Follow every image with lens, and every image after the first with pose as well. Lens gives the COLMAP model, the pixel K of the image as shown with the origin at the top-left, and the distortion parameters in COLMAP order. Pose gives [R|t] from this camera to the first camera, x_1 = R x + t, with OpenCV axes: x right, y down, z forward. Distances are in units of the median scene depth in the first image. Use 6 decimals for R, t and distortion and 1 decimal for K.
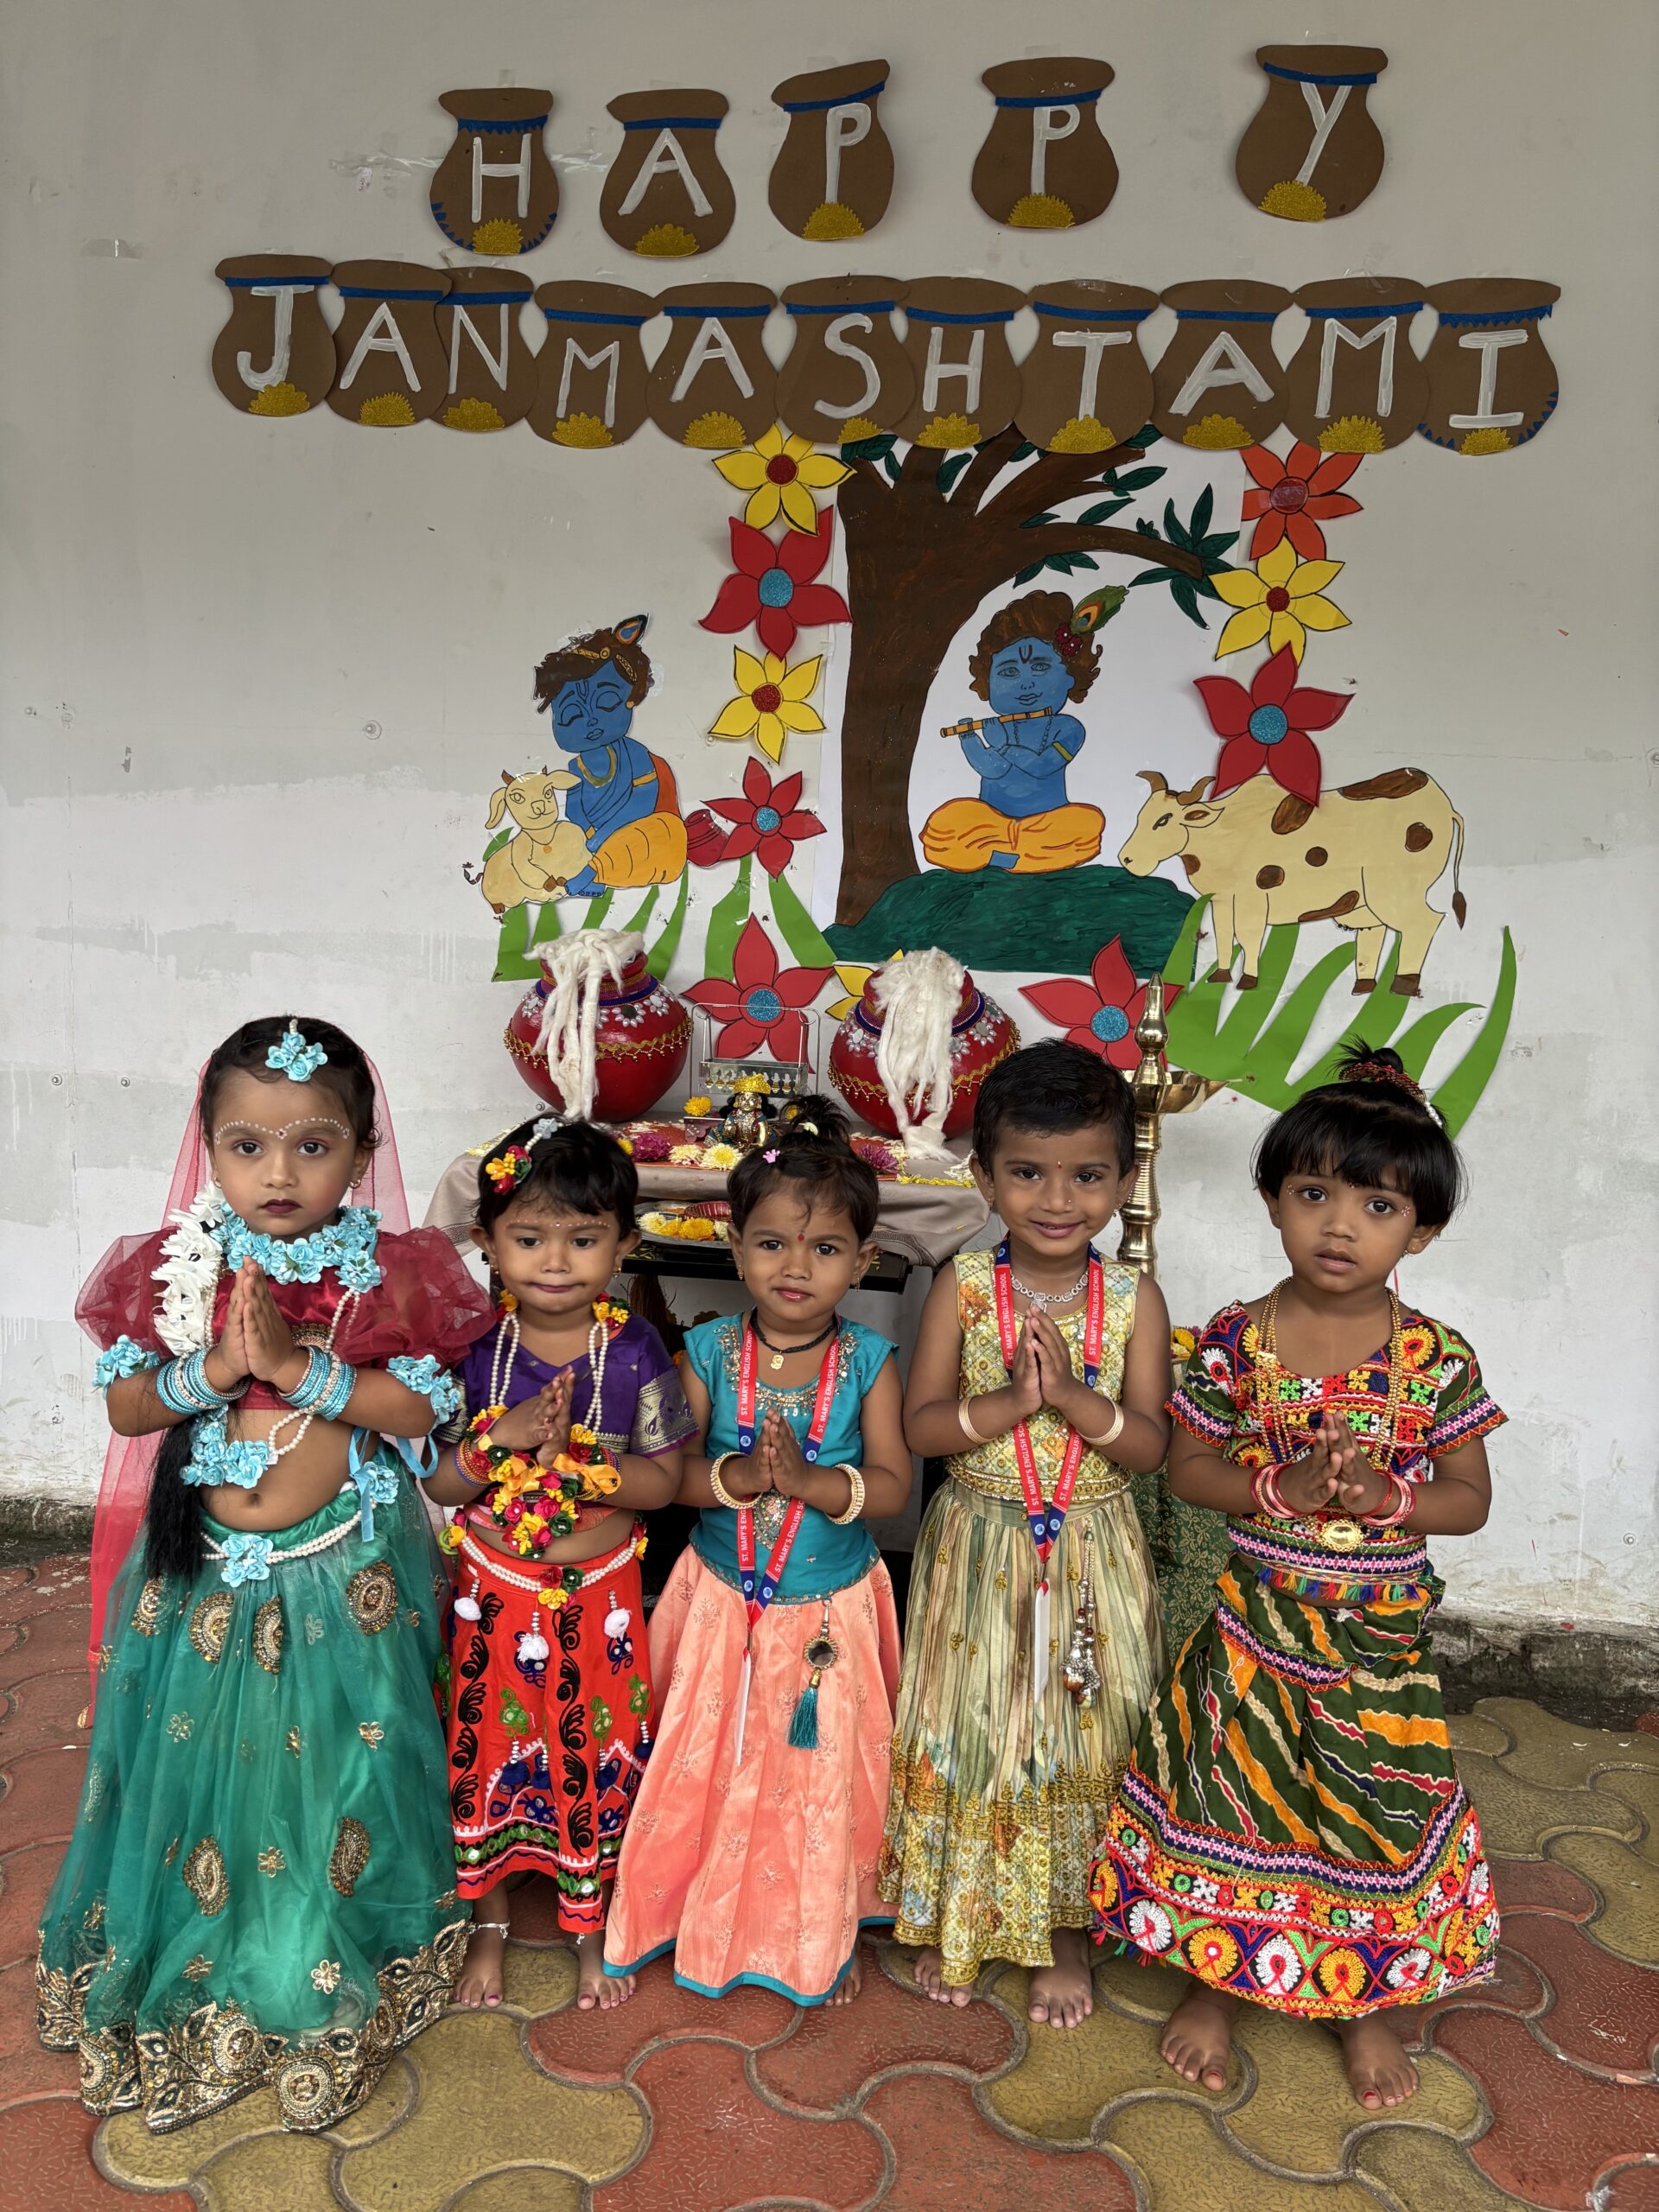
lens RADIAL K [[1693.8, 0, 820.1], [0, 1693.8, 1100.5], [0, 0, 1]] dist [0.071602, -0.106758]
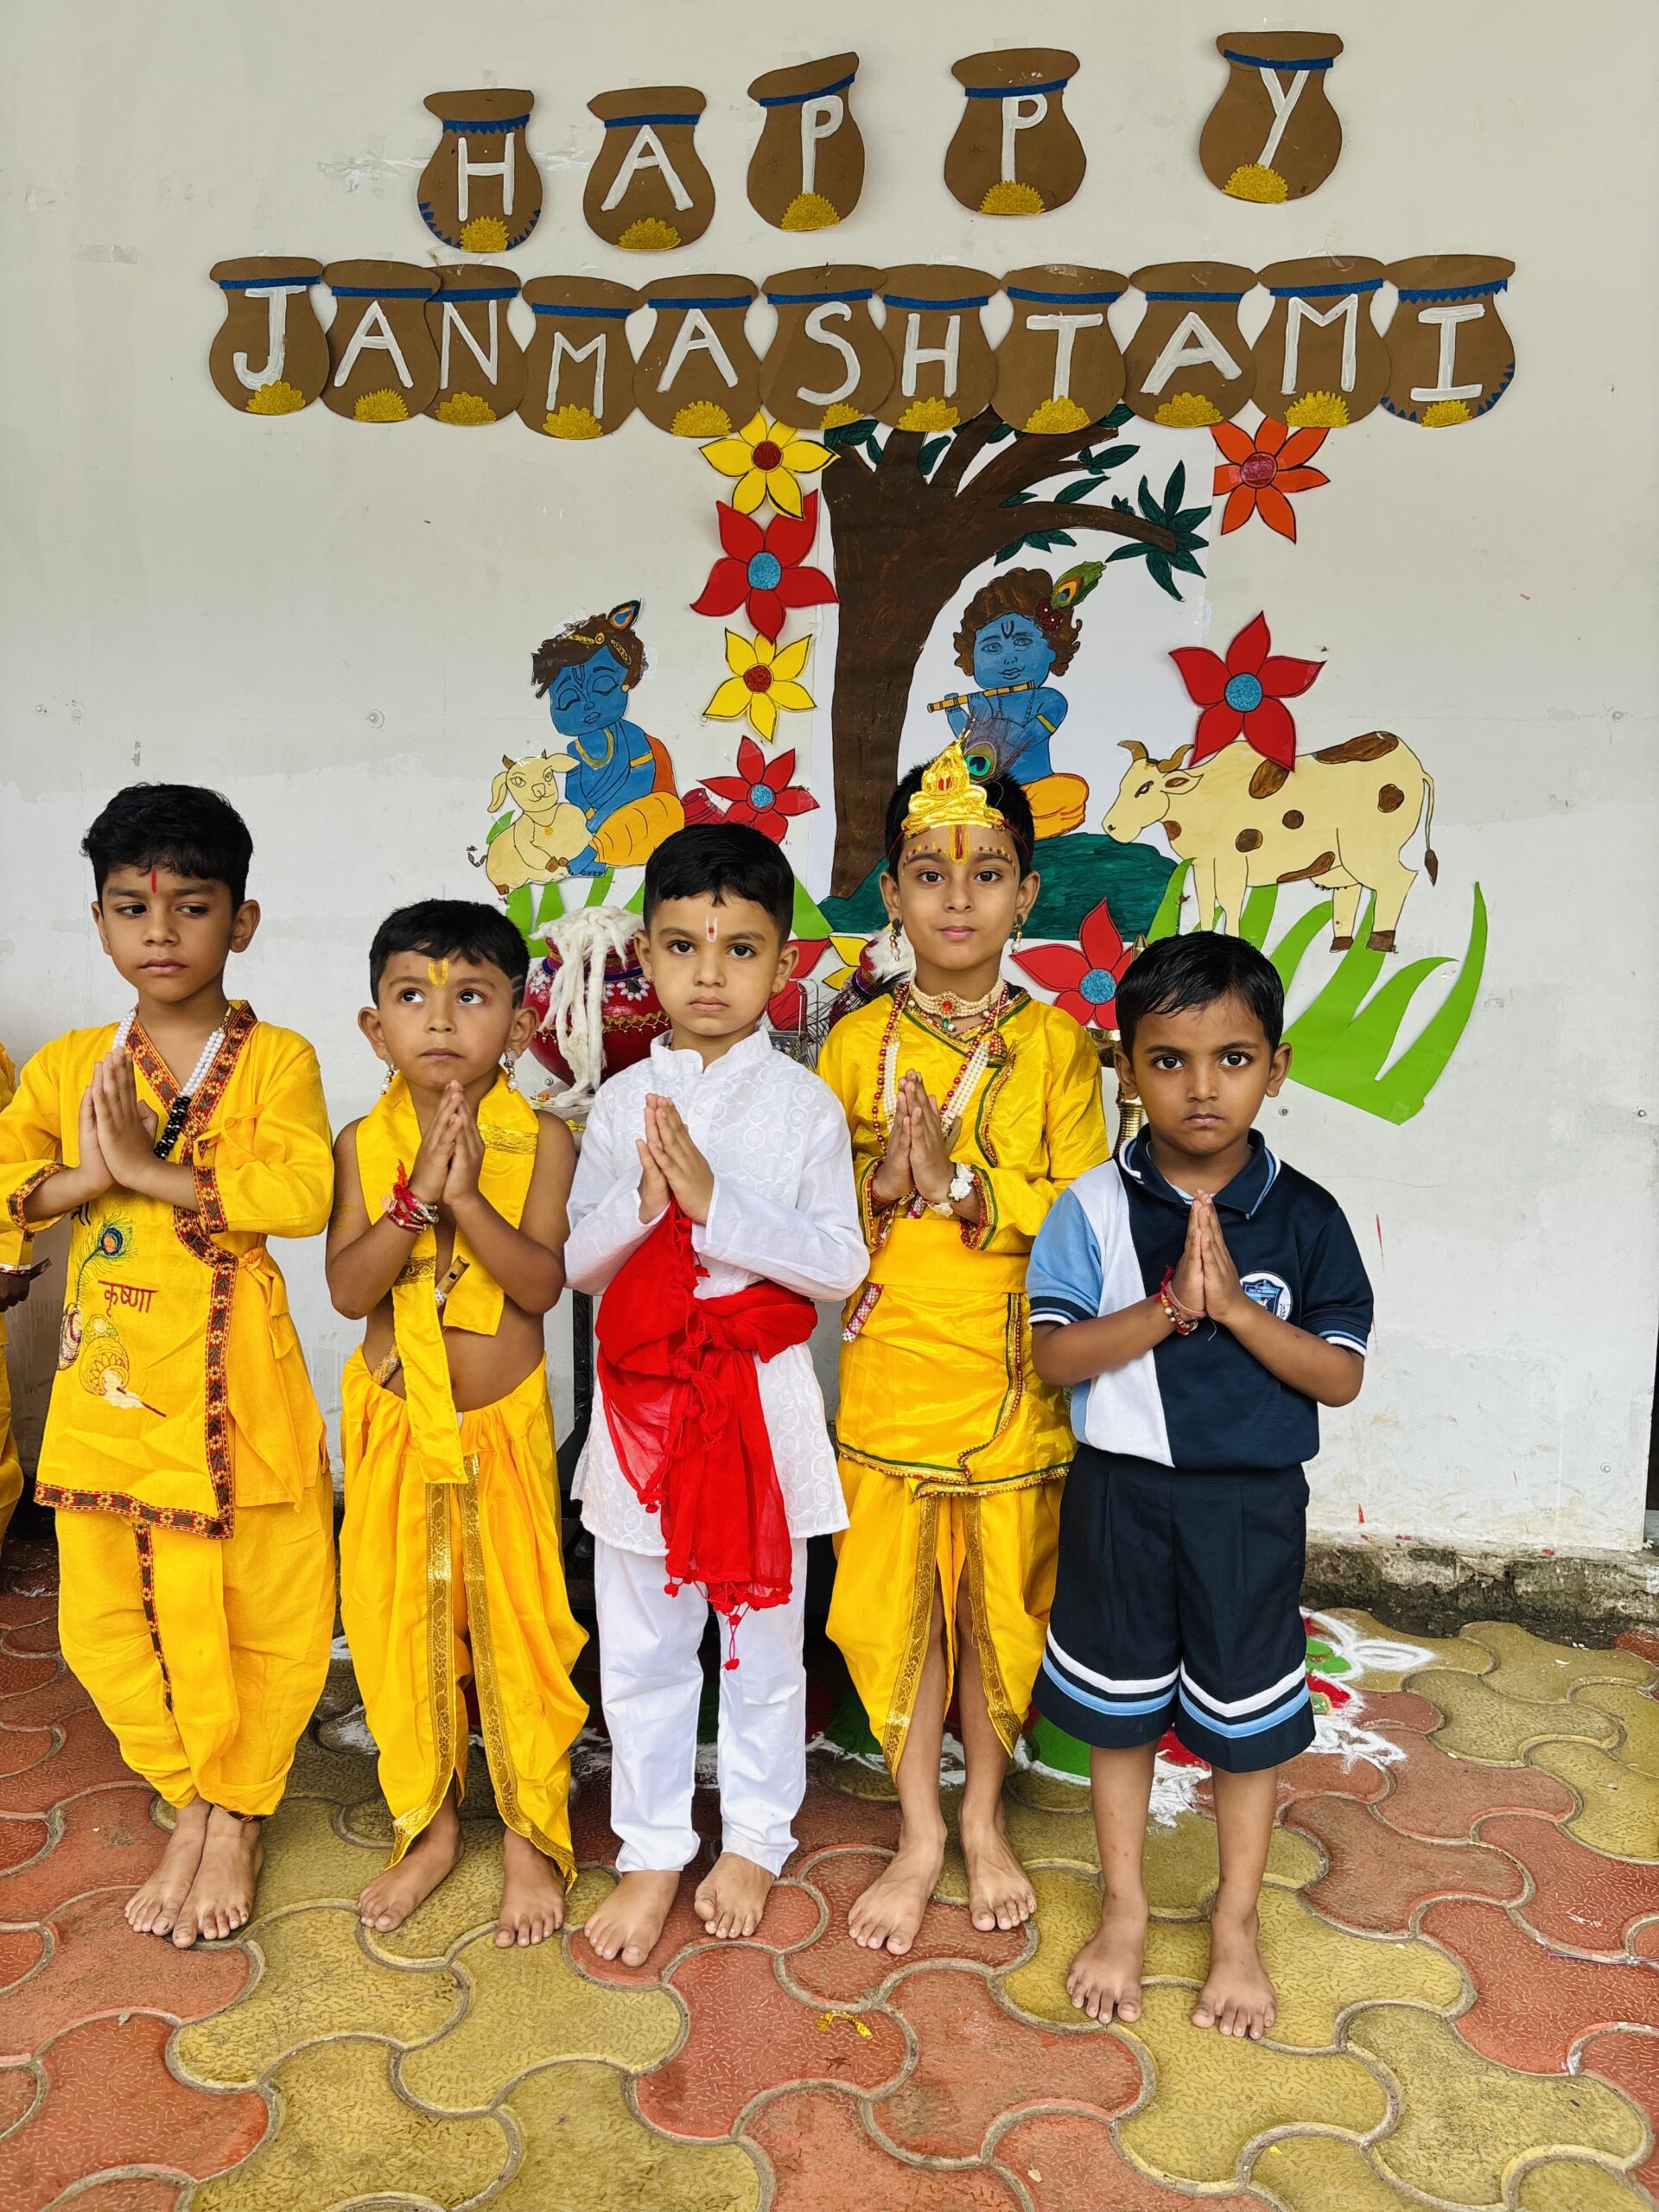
lens RADIAL K [[1701.0, 0, 829.5], [0, 1701.0, 1106.0], [0, 0, 1]] dist [0.066234, -0.099250]
pose [[0.999644, -0.025765, 0.006893, -0.001954], [0.025666, 0.999573, 0.013954, 0.009123], [-0.007250, -0.013772, 0.999879, -0.039399]]
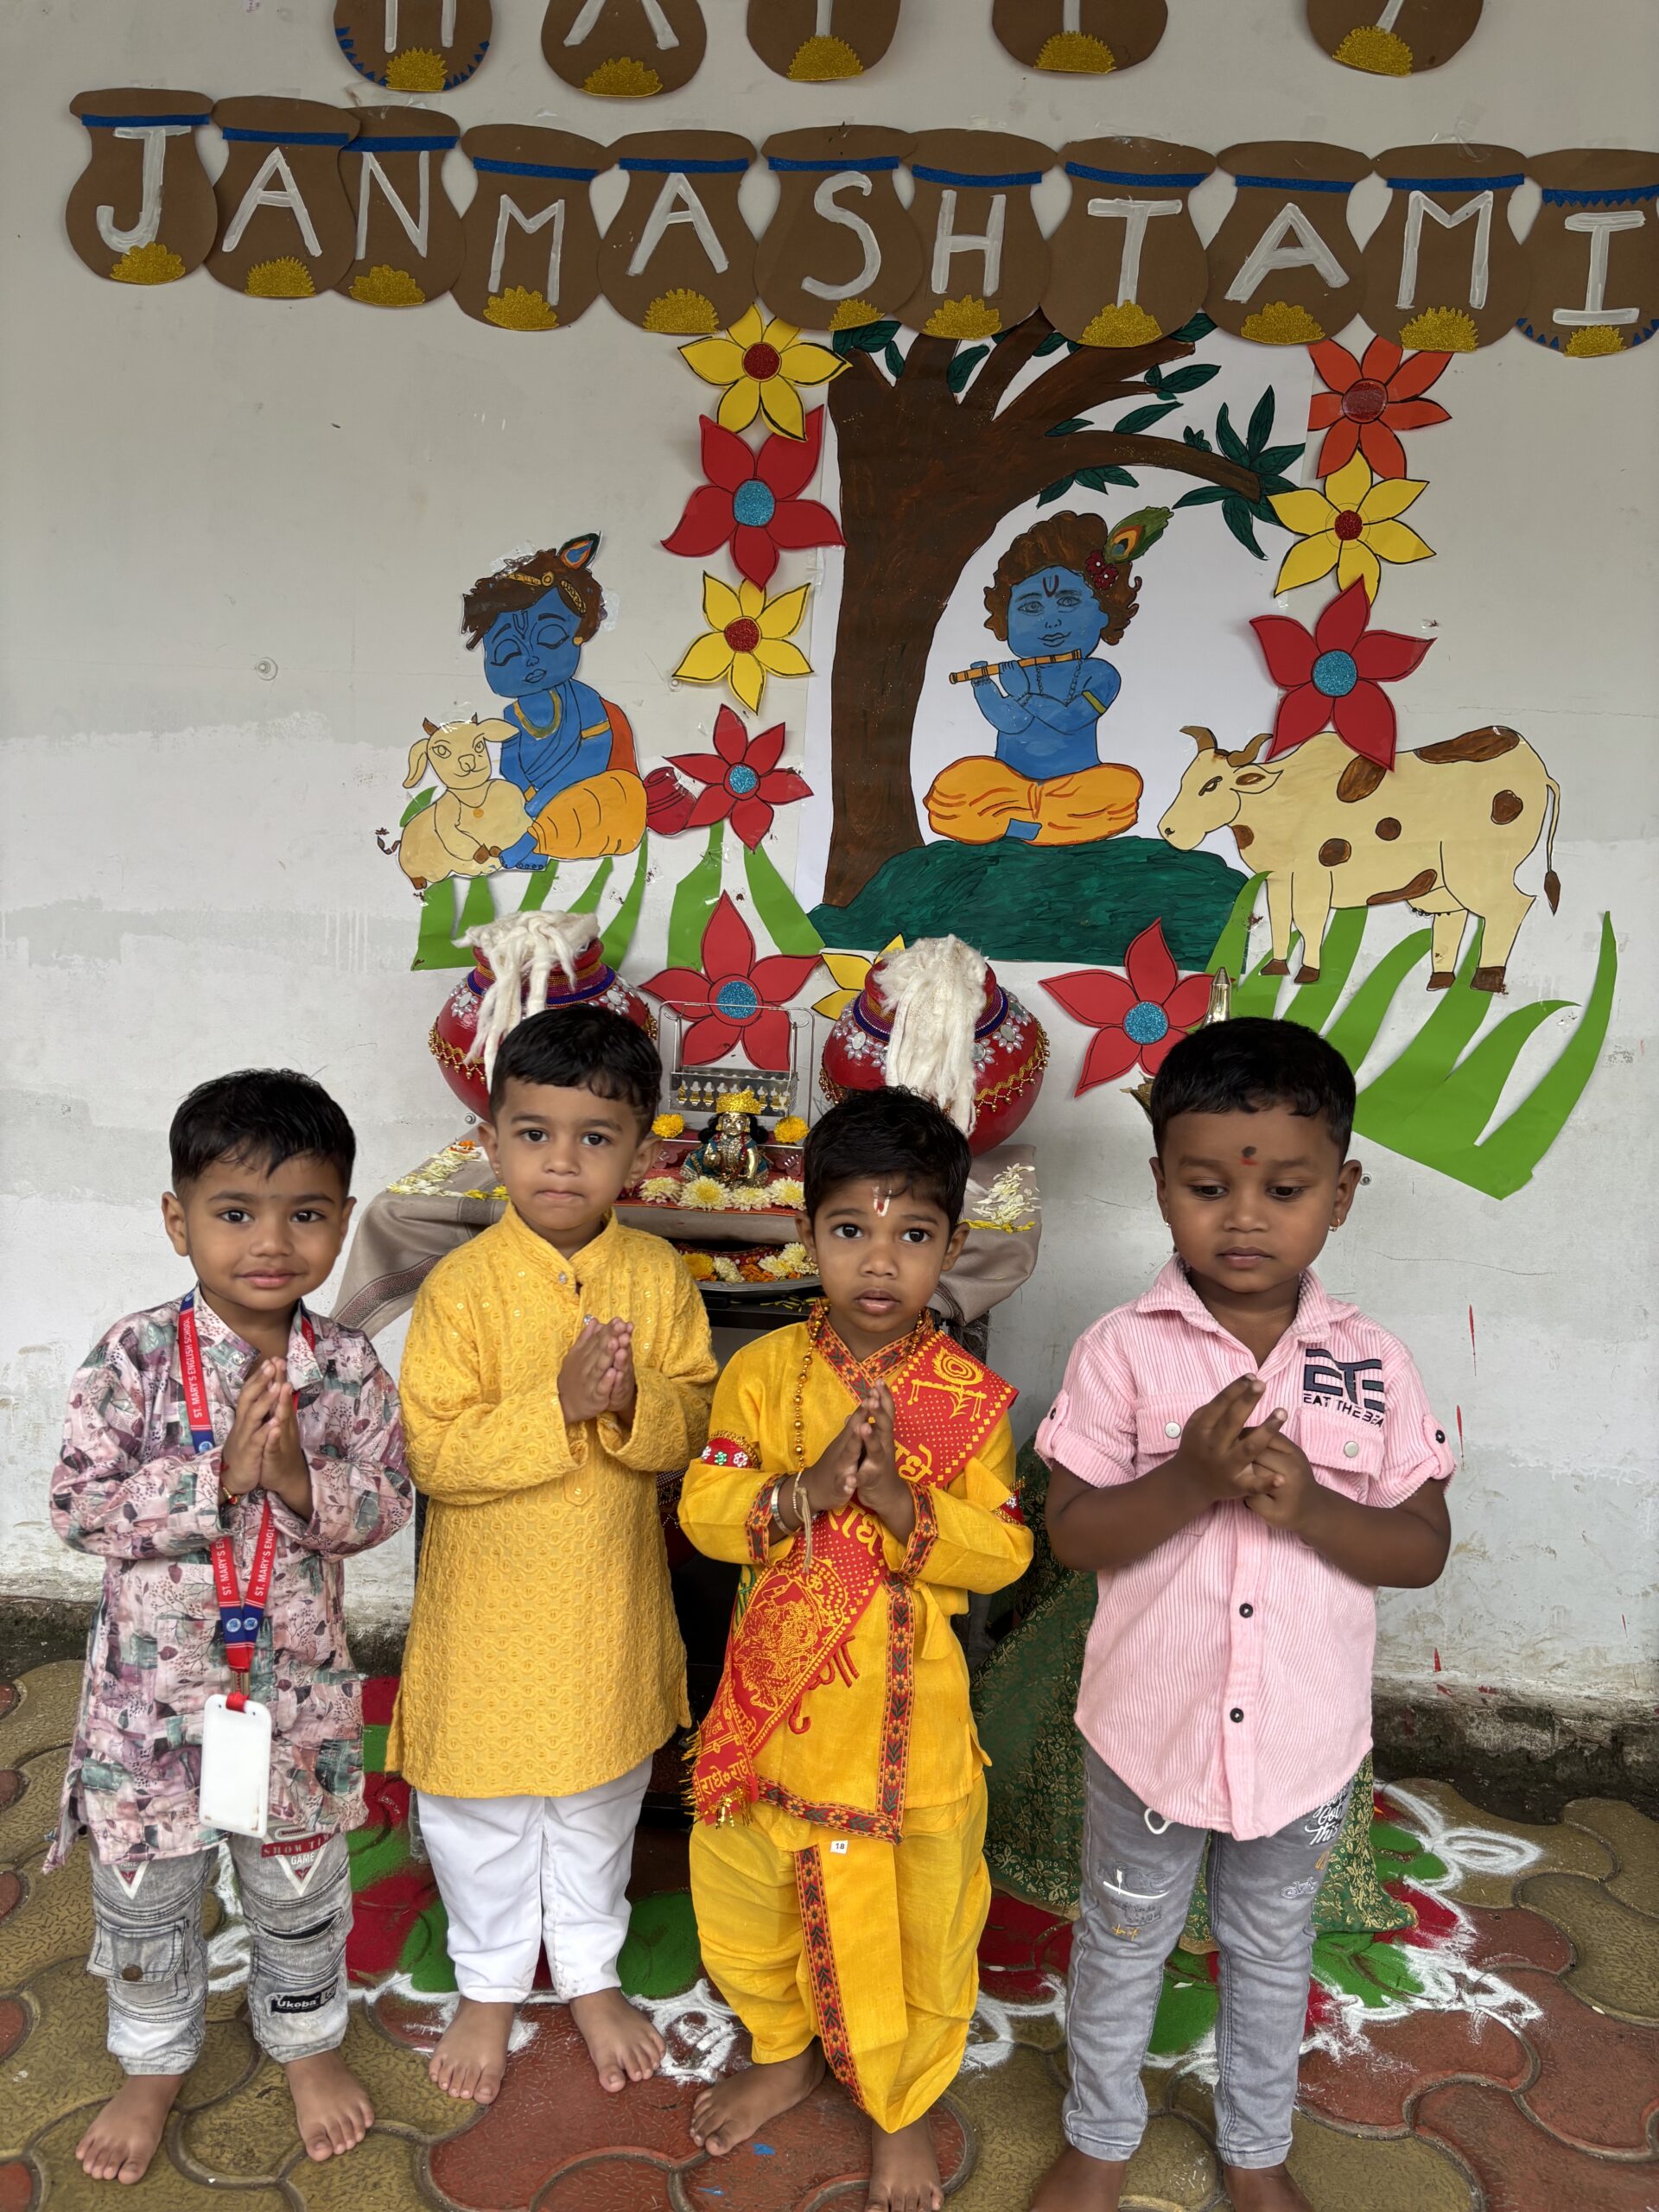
lens RADIAL K [[1702.6, 0, 820.0], [0, 1702.6, 1093.0], [0, 0, 1]] dist [0.064766, -0.091016]
pose [[0.998396, -0.002056, 0.056583, -0.042215], [0.001069, 0.999847, 0.017465, -0.025615], [-0.056611, -0.017377, 0.998245, 0.153663]]
